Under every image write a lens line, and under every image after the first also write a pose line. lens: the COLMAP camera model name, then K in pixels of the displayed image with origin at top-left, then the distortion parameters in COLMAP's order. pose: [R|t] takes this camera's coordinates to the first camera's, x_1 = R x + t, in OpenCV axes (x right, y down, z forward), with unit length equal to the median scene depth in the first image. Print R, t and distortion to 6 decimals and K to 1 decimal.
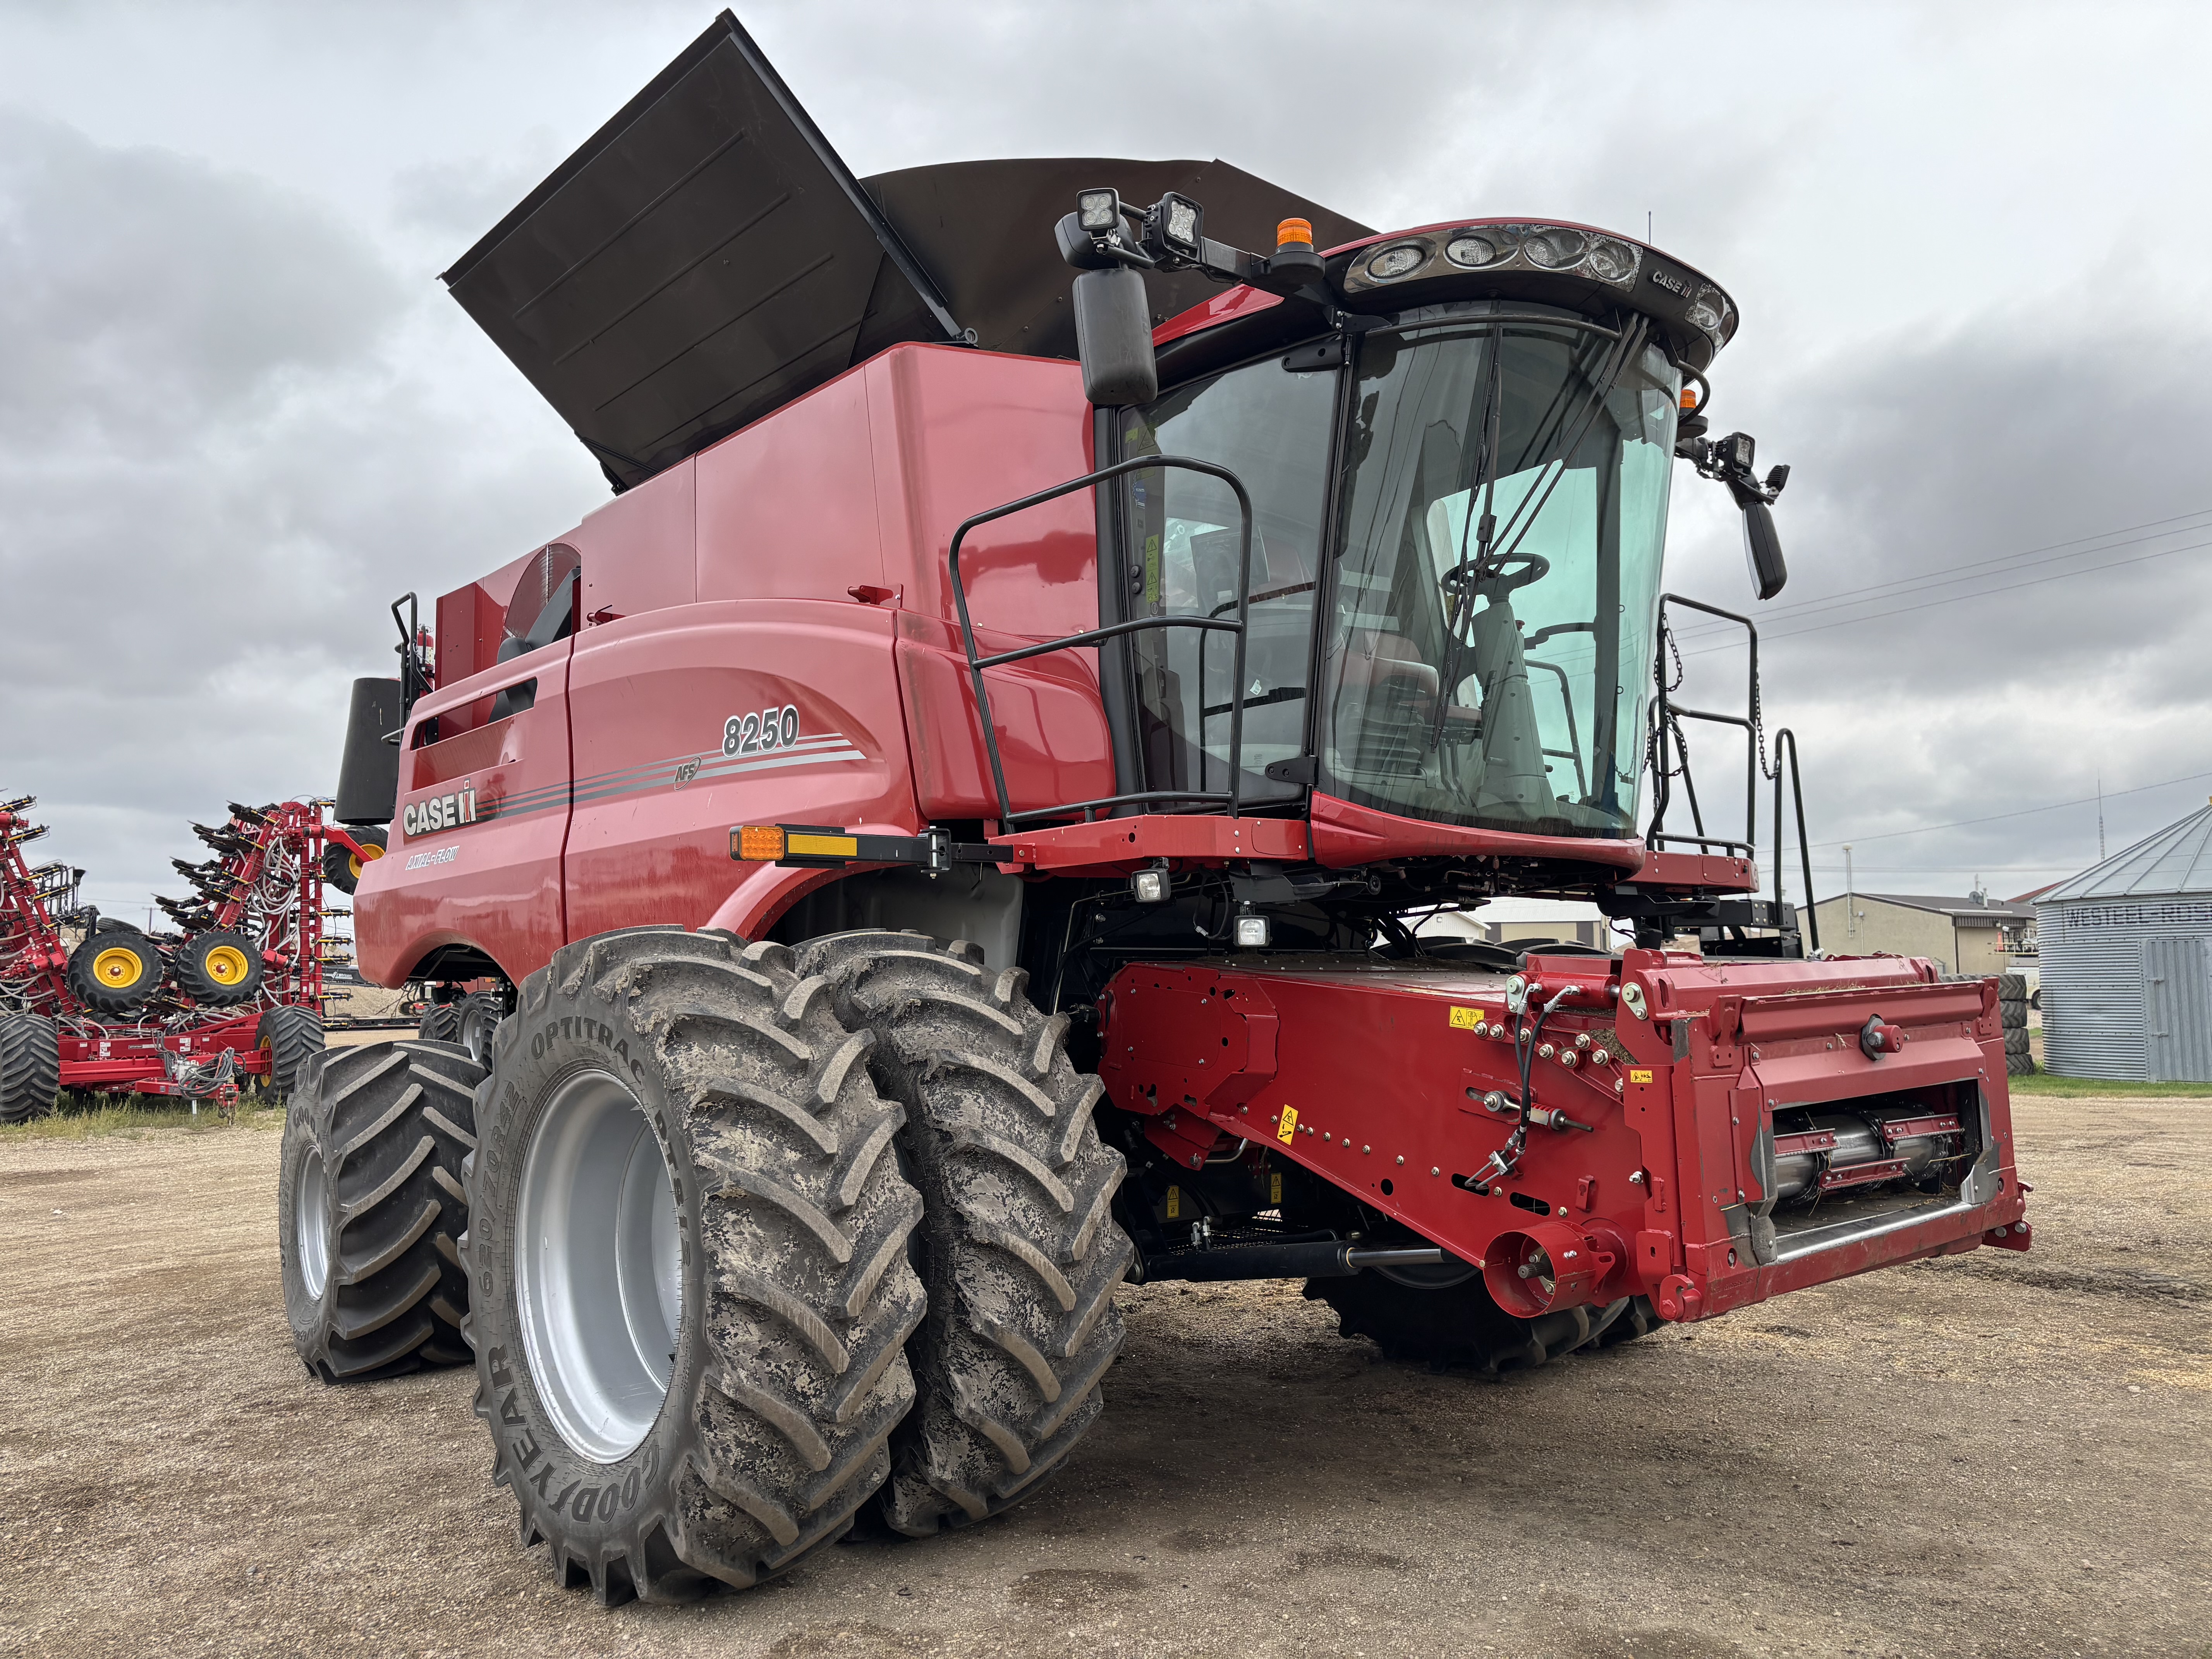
lens RADIAL K [[1658.3, 0, 1107.7], [0, 1658.3, 825.4], [0, 0, 1]] dist [0.006775, 0.002966]
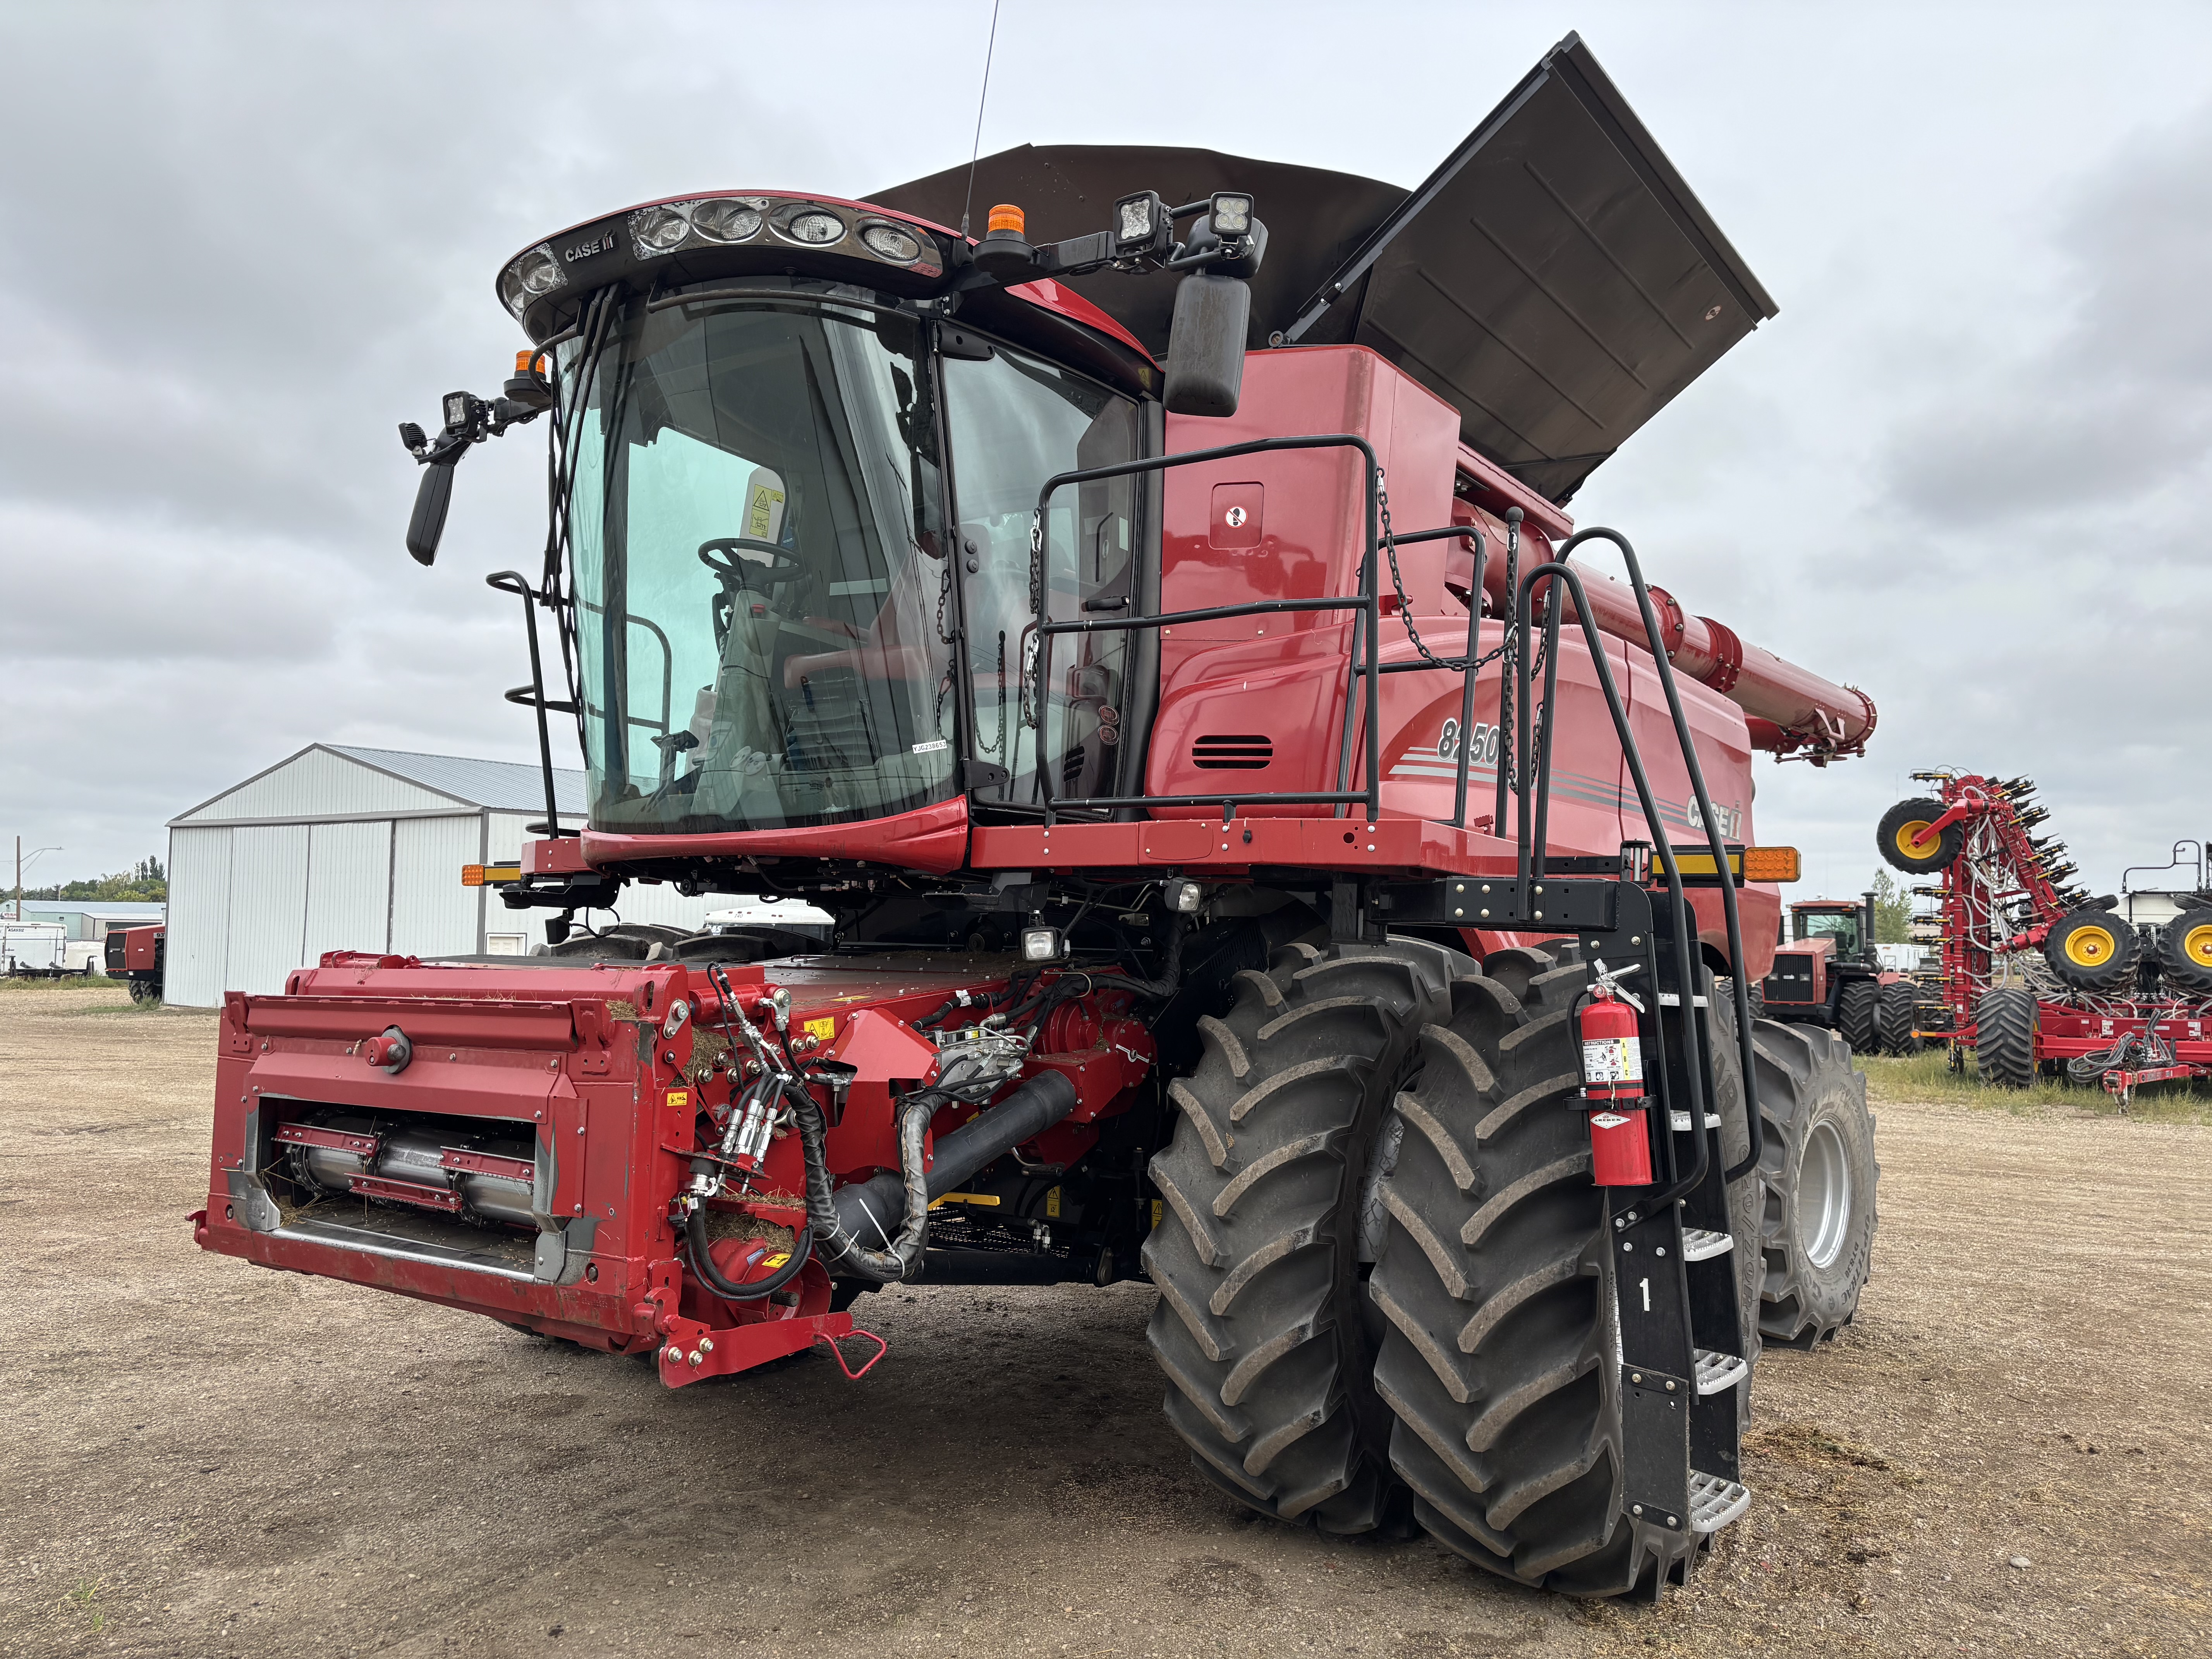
lens RADIAL K [[1658.3, 0, 1105.6], [0, 1658.3, 838.9], [0, 0, 1]] dist [0.006775, 0.002966]
pose [[0.231382, -0.045130, -0.971816, 0.259429], [0.068540, 0.997198, -0.029990, 0.011249], [0.970446, -0.059669, 0.233827, 0.206936]]
